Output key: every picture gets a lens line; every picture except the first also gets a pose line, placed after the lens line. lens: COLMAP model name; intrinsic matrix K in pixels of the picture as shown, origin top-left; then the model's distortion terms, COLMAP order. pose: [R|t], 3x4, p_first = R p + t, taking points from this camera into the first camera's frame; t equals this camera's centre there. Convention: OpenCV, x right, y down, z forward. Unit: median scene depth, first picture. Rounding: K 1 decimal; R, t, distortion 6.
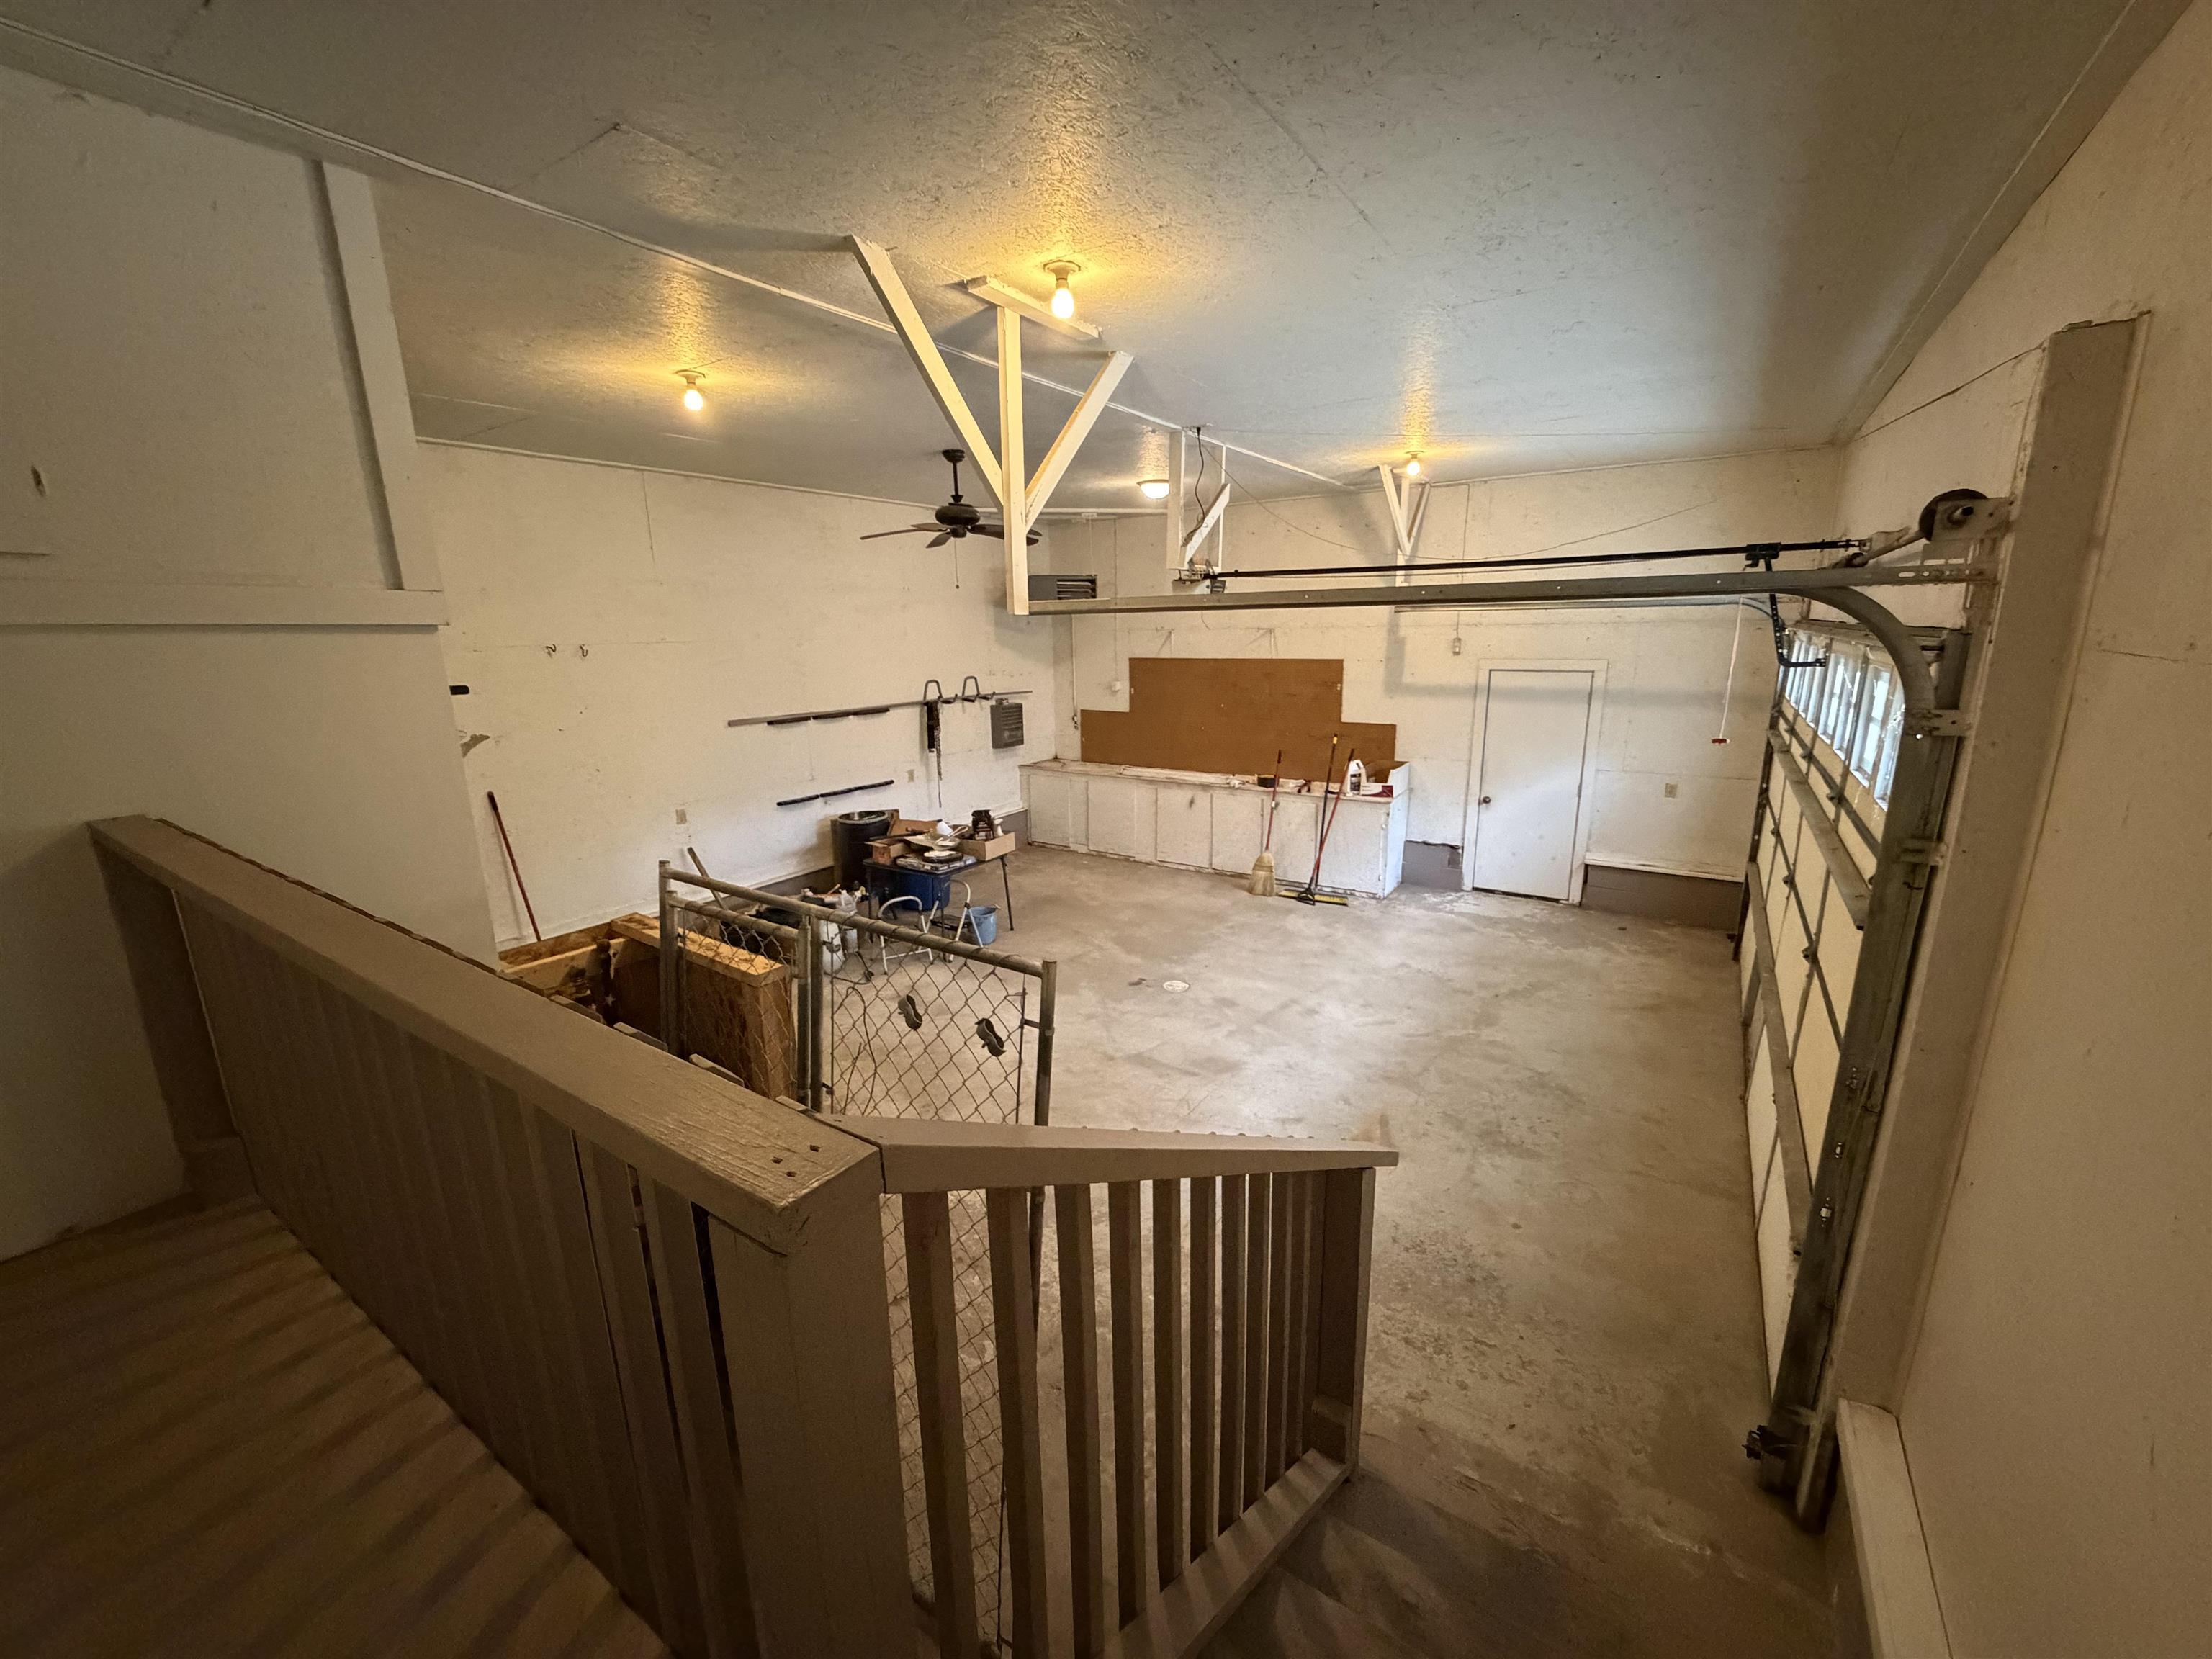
lens RADIAL K [[880.7, 0, 1106.0], [0, 880.7, 829.5], [0, 0, 1]] dist [0.001366, -0.000010]
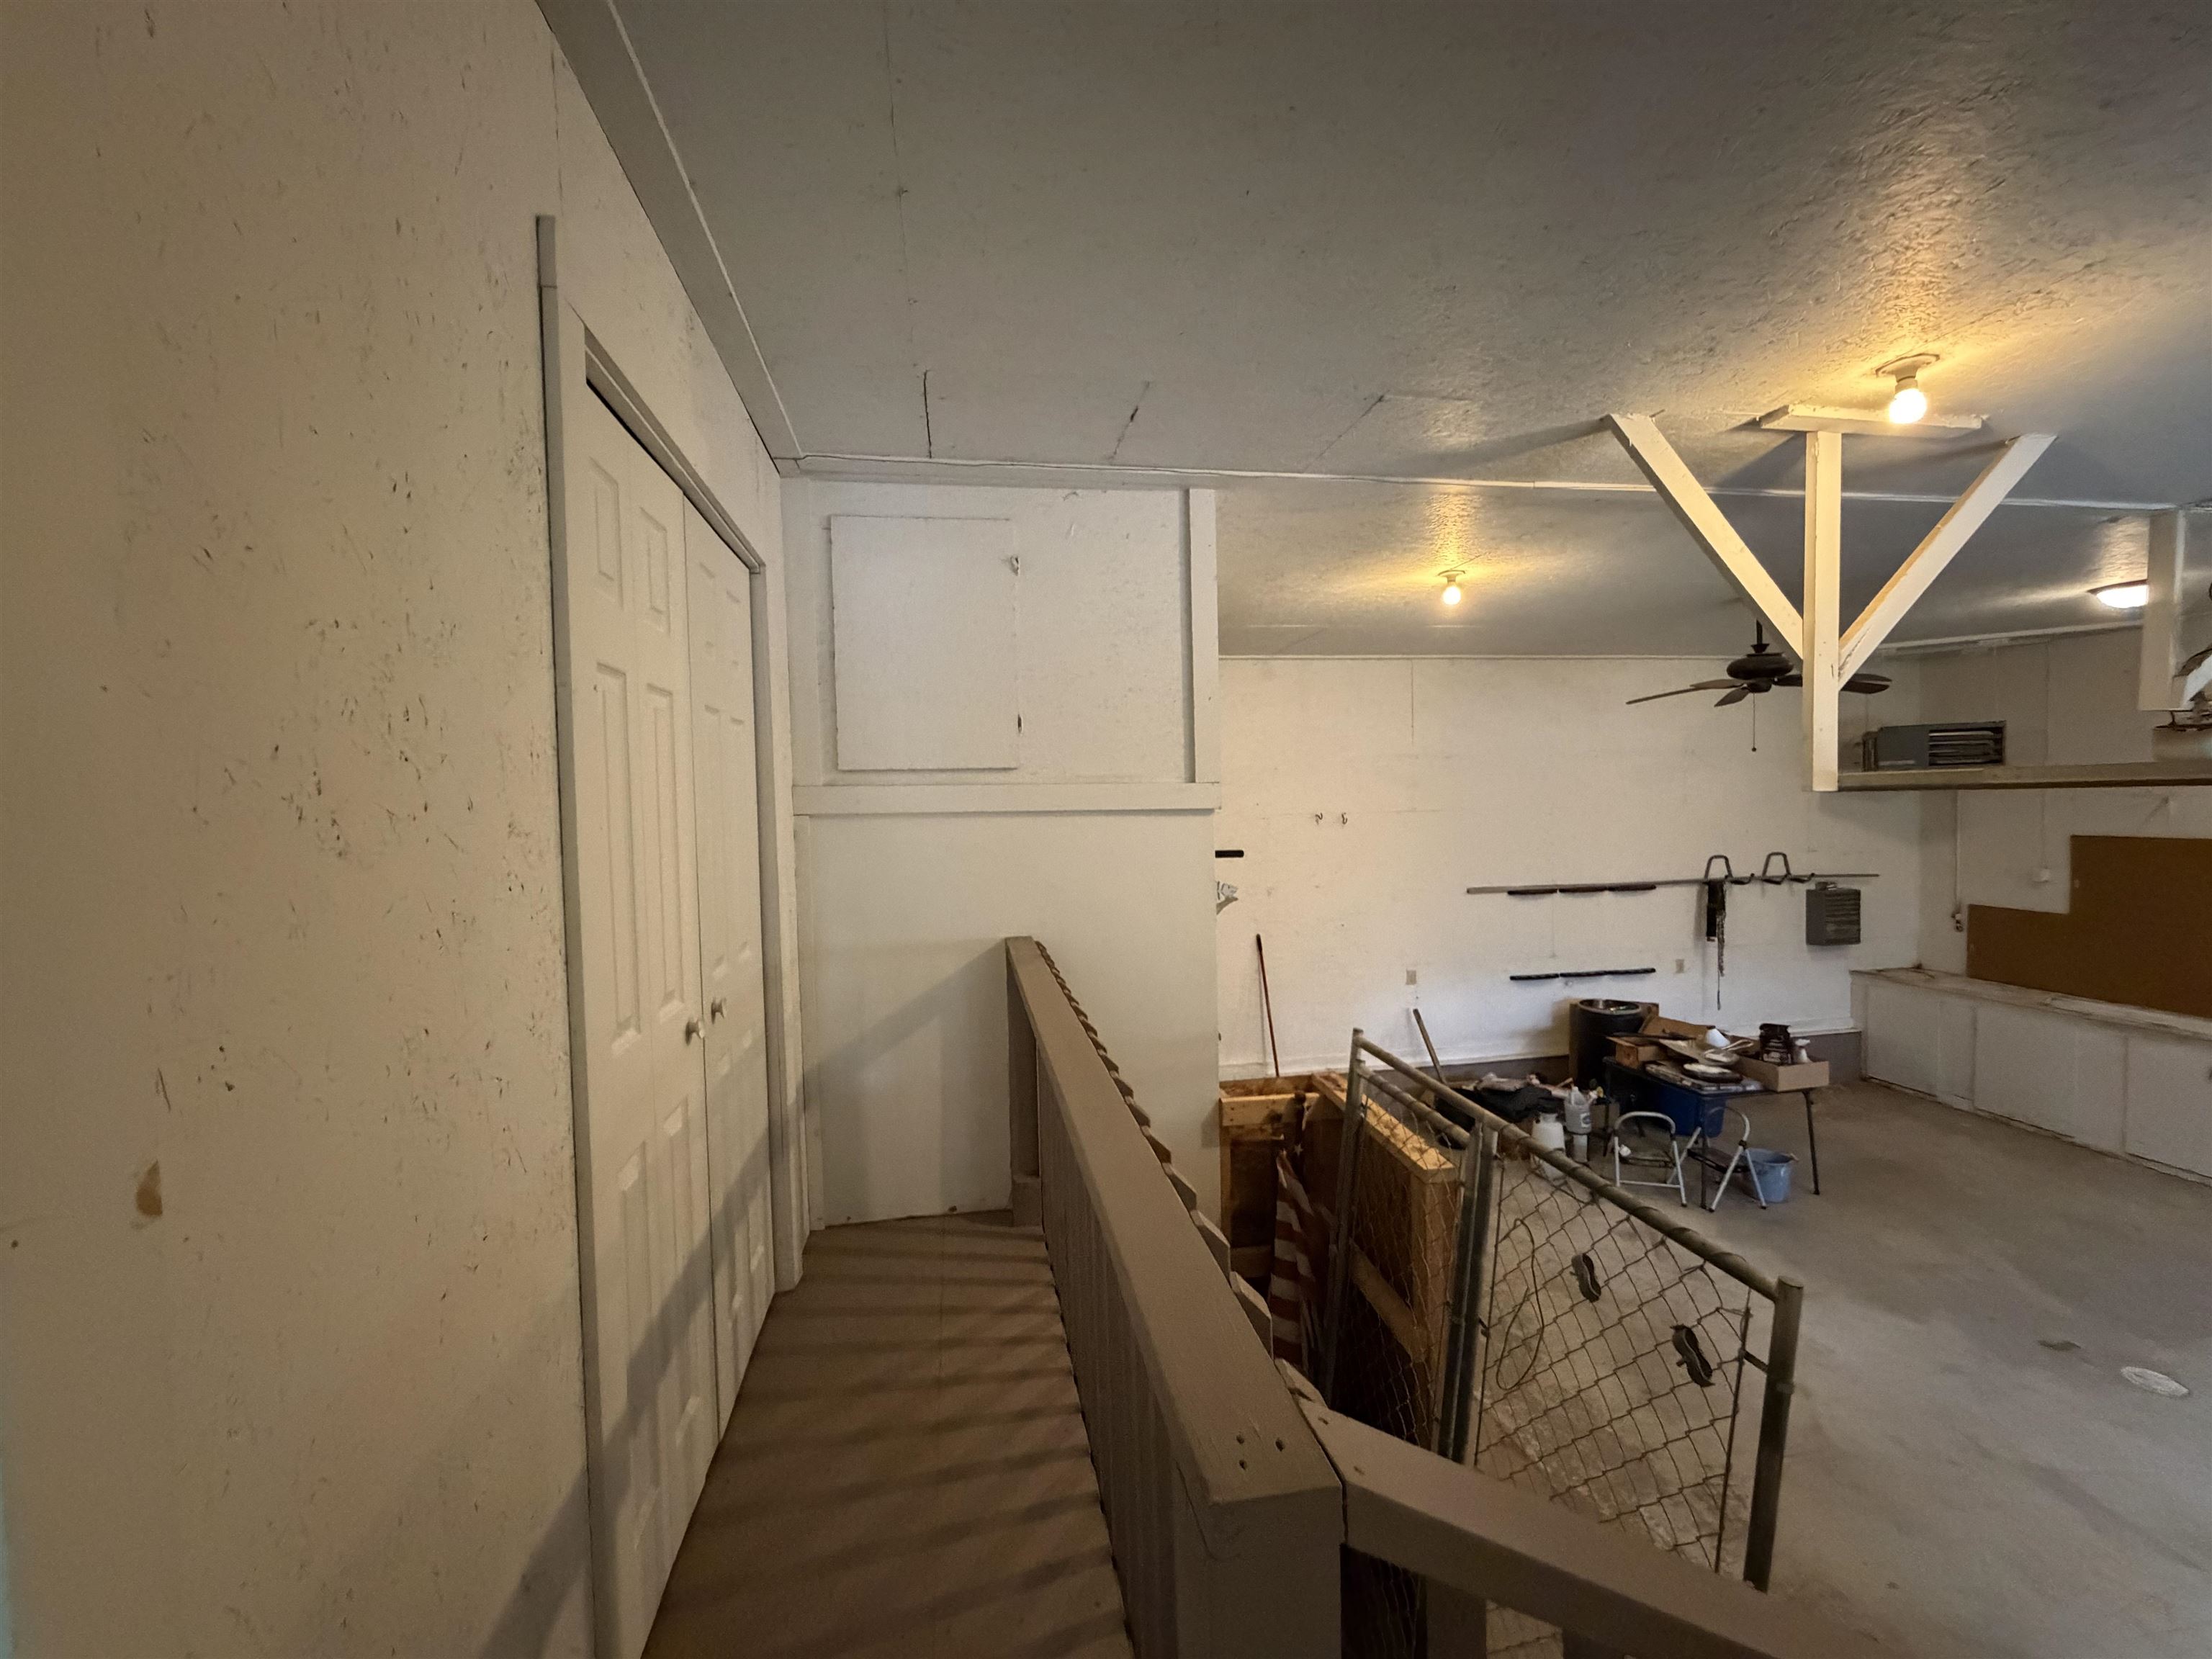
lens RADIAL K [[887.0, 0, 1106.0], [0, 887.0, 829.5], [0, 0, 1]] dist [0.000915, 0.000792]
pose [[0.688055, 0.025464, -0.725212, 0.019617], [-0.154674, 0.981564, -0.112284, -0.013117], [0.708983, 0.189429, 0.679309, 0.013504]]
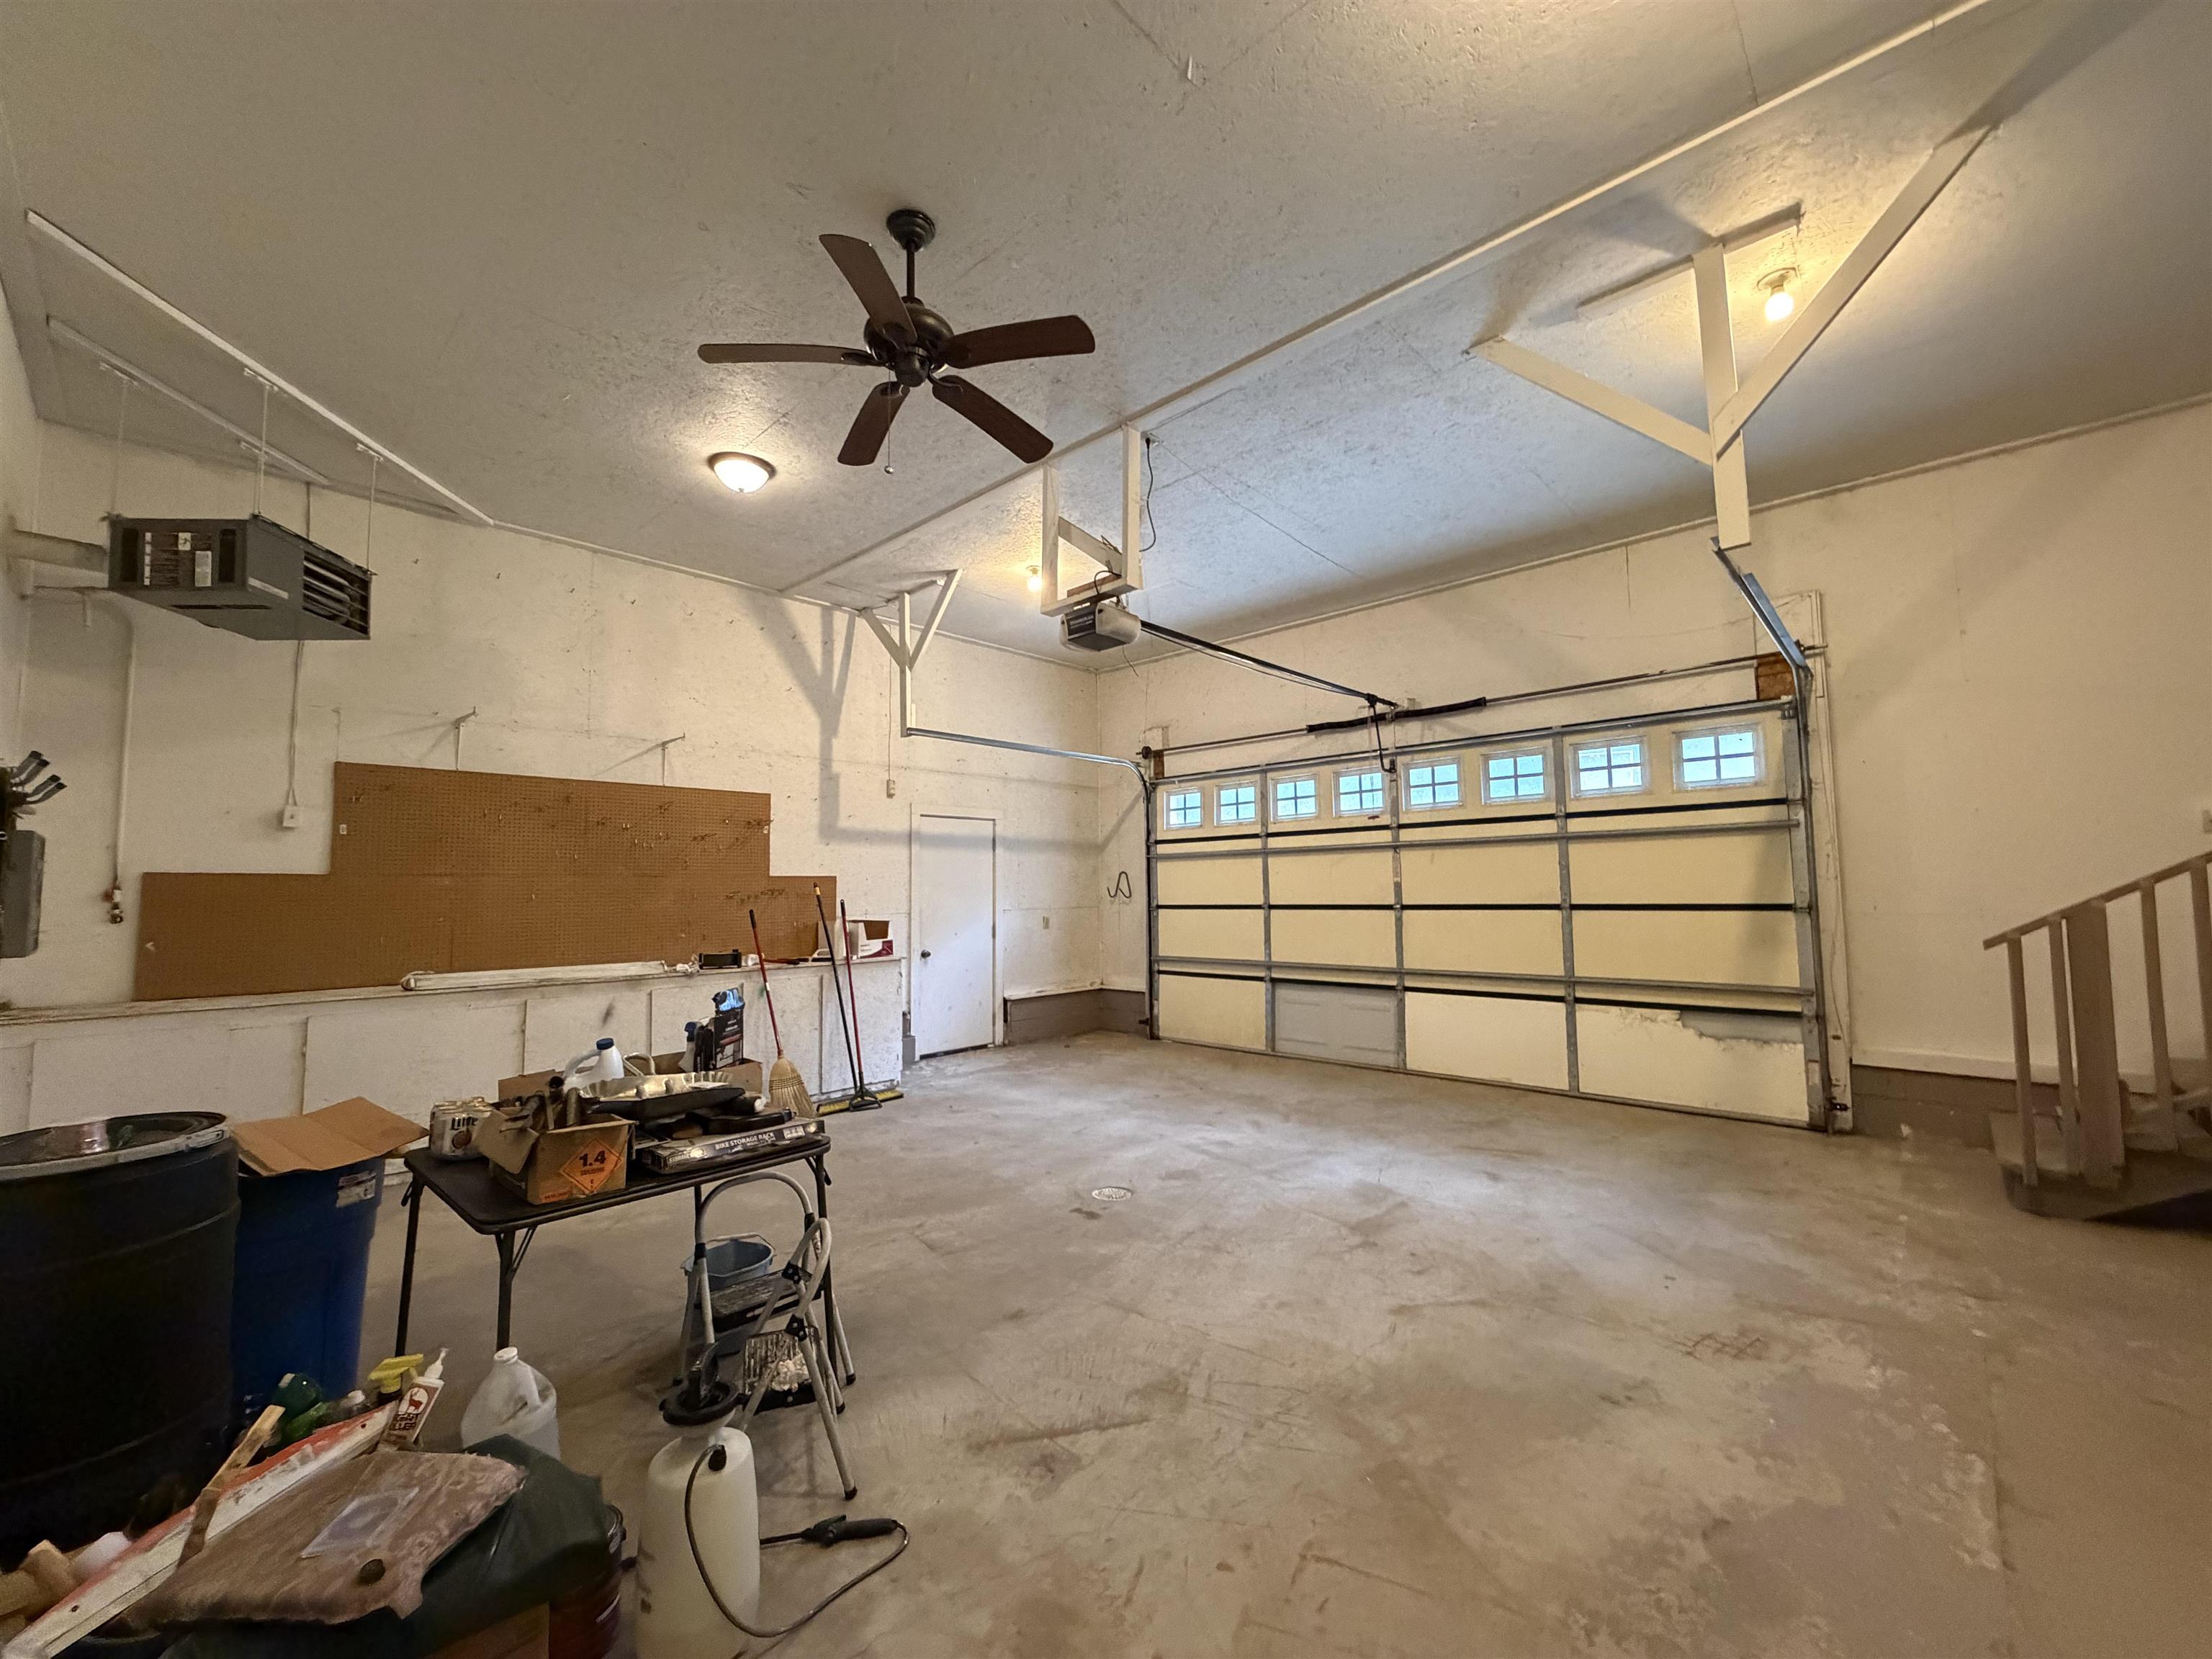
lens RADIAL K [[880.7, 0, 1106.0], [0, 880.7, 829.5], [0, 0, 1]] dist [0.001366, -0.000010]
pose [[0.160646, 0.085857, 0.983271, -0.656840], [0.234166, 0.964452, -0.122471, -0.003027], [-0.958832, 0.249924, 0.134830, 0.955152]]
